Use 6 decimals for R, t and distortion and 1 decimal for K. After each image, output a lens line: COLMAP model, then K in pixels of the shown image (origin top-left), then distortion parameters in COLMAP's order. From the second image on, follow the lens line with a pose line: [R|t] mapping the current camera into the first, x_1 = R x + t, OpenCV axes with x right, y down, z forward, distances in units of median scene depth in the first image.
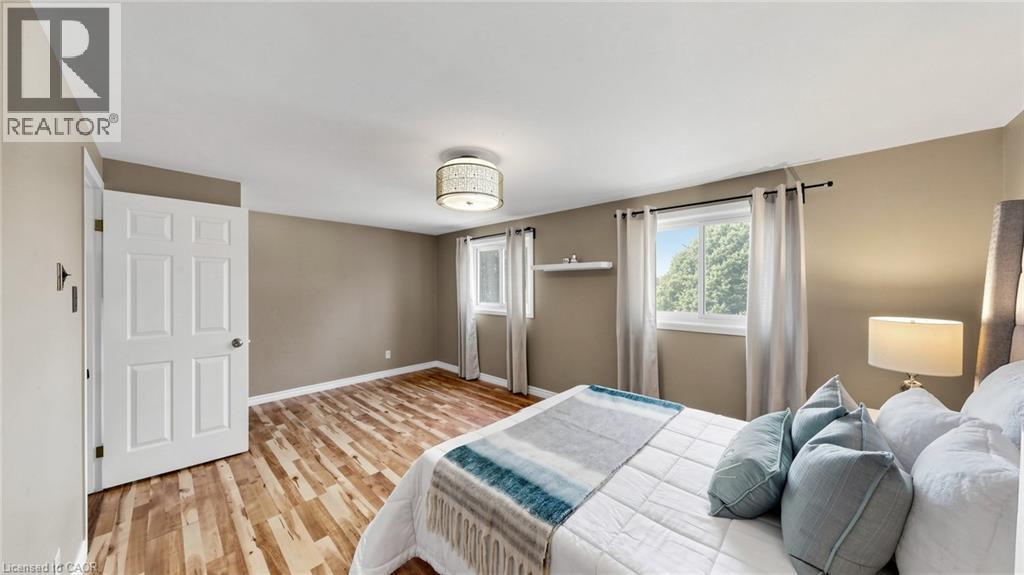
lens RADIAL K [[335.0, 0, 505.9], [0, 335.0, 290.1], [0, 0, 1]] dist [0.001121, 0.000124]
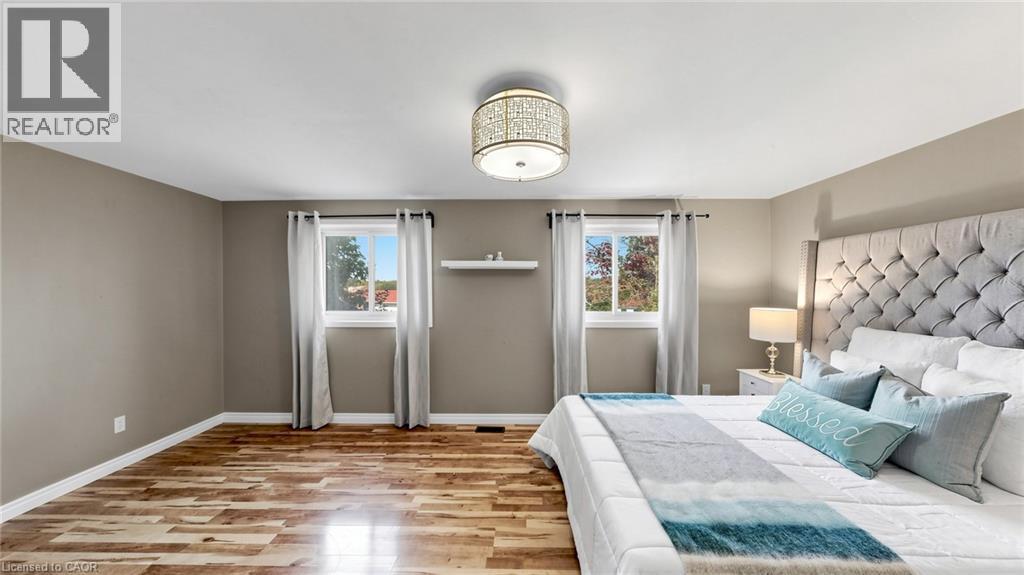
lens RADIAL K [[335.0, 0, 505.9], [0, 335.0, 290.1], [0, 0, 1]] dist [0.001121, 0.000124]
pose [[0.725097, -0.000799, 0.688647, -0.409866], [0.005005, 0.999979, -0.004109, -0.000148], [-0.688629, 0.006426, 0.725086, 0.364423]]
